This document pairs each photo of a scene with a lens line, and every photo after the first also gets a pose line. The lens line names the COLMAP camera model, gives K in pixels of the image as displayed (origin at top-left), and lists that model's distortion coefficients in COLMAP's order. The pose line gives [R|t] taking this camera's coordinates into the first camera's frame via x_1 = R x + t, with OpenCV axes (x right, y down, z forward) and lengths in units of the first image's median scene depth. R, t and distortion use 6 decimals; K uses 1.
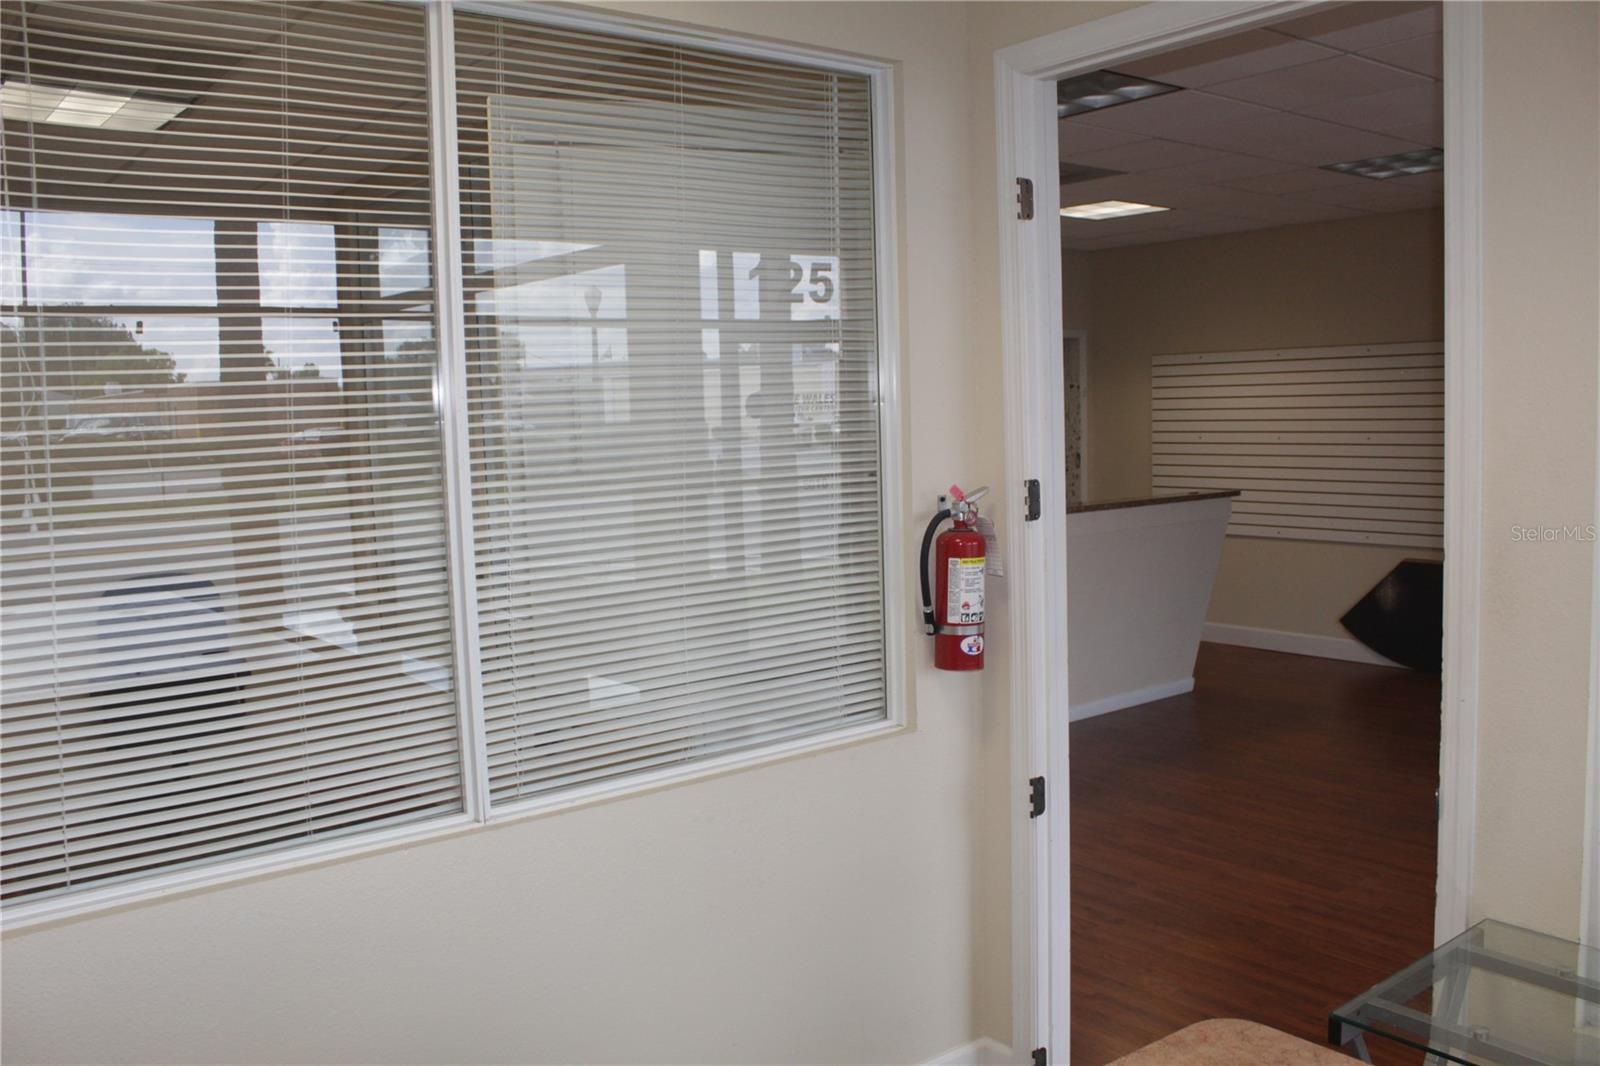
lens RADIAL K [[1320.6, 0, 800.0], [0, 1320.6, 533.0], [0, 0, 1]] dist [-0.167295, 0.119229]
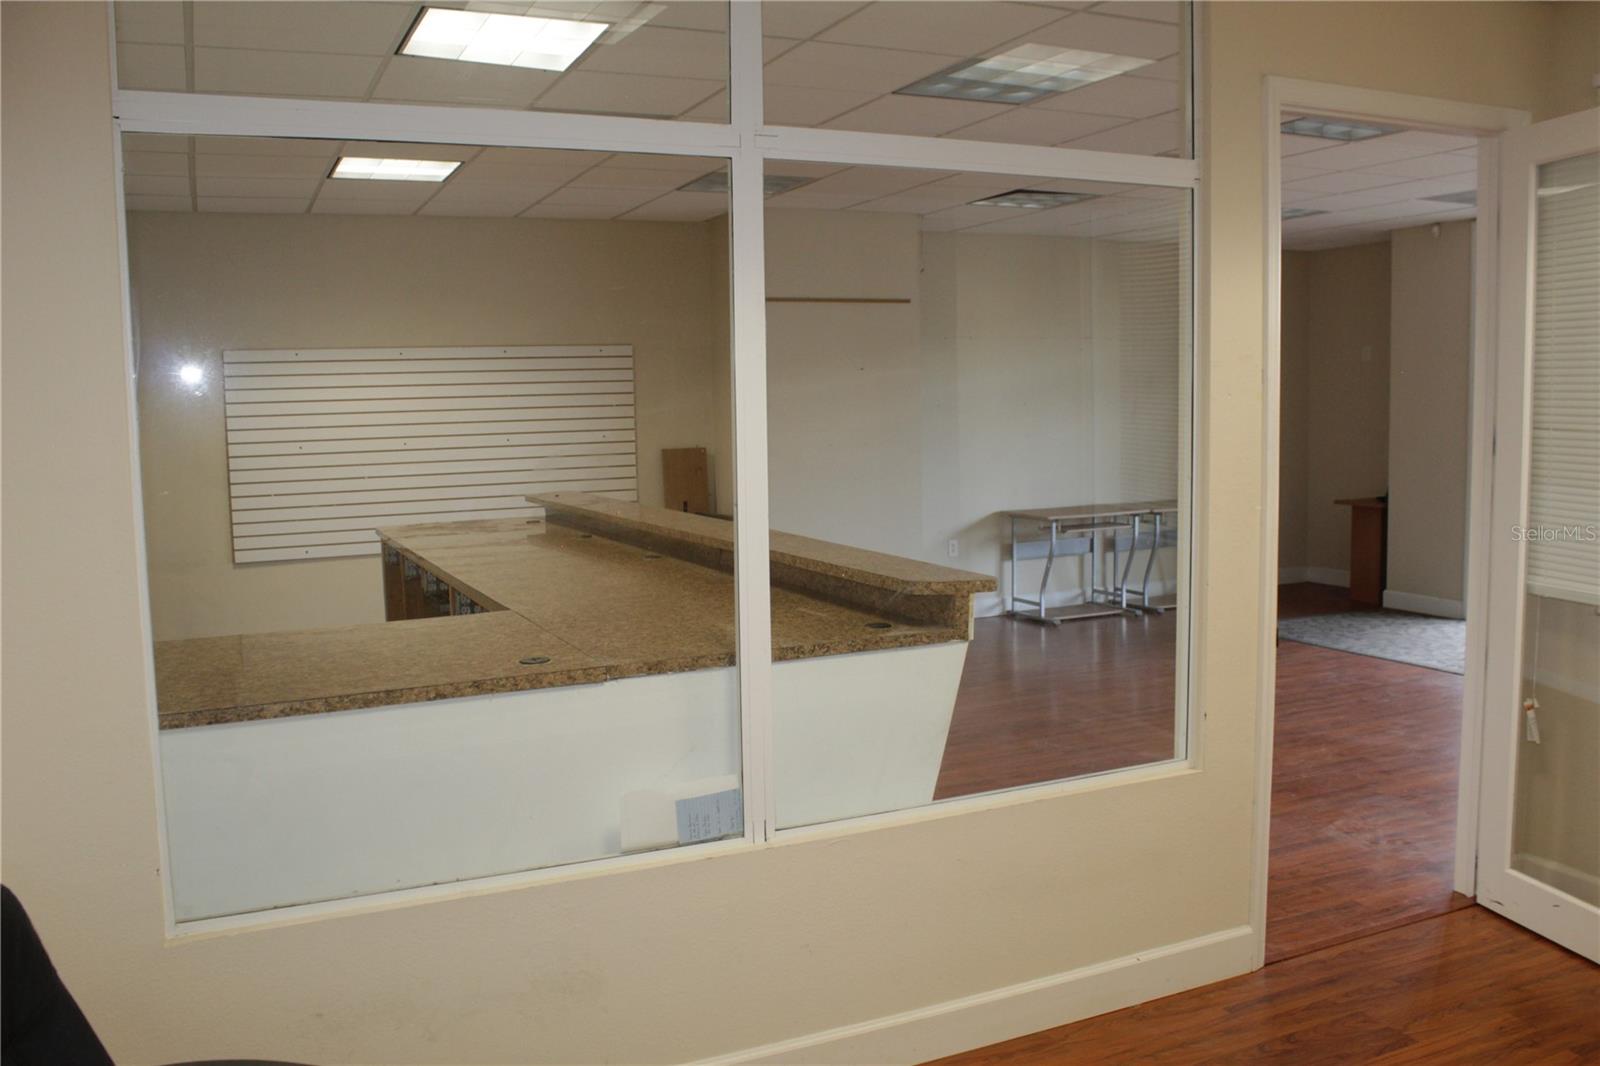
lens RADIAL K [[1342.3, 0, 800.0], [0, 1342.3, 533.0], [0, 0, 1]] dist [-0.160397, 0.139705]
pose [[0.236143, -0.074255, 0.968877, -1.098321], [0.103108, 0.993362, 0.051001, -0.067104], [-0.966233, 0.087856, 0.242231, 1.148606]]
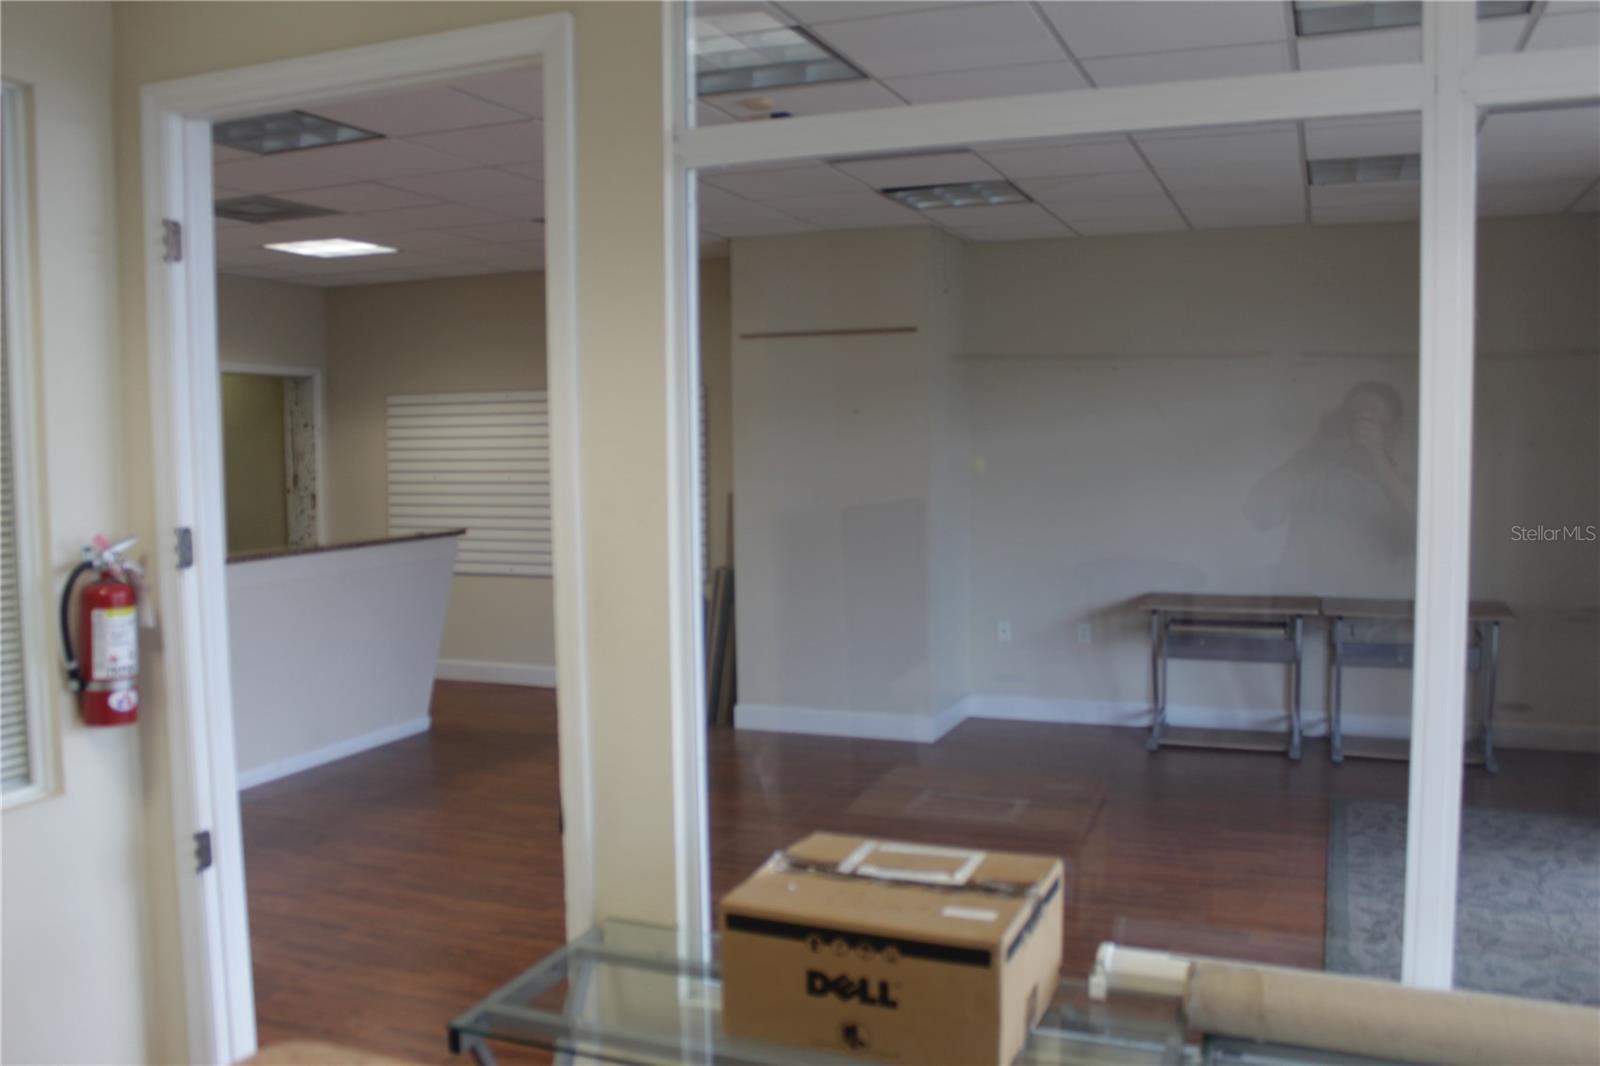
lens RADIAL K [[1342.3, 0, 800.0], [0, 1342.3, 533.0], [0, 0, 1]] dist [-0.160397, 0.139705]
pose [[0.865008, -0.018138, 0.501431, 0.085409], [0.032224, 0.999292, -0.019441, -0.002528], [-0.500723, 0.032975, 0.864979, -0.073417]]
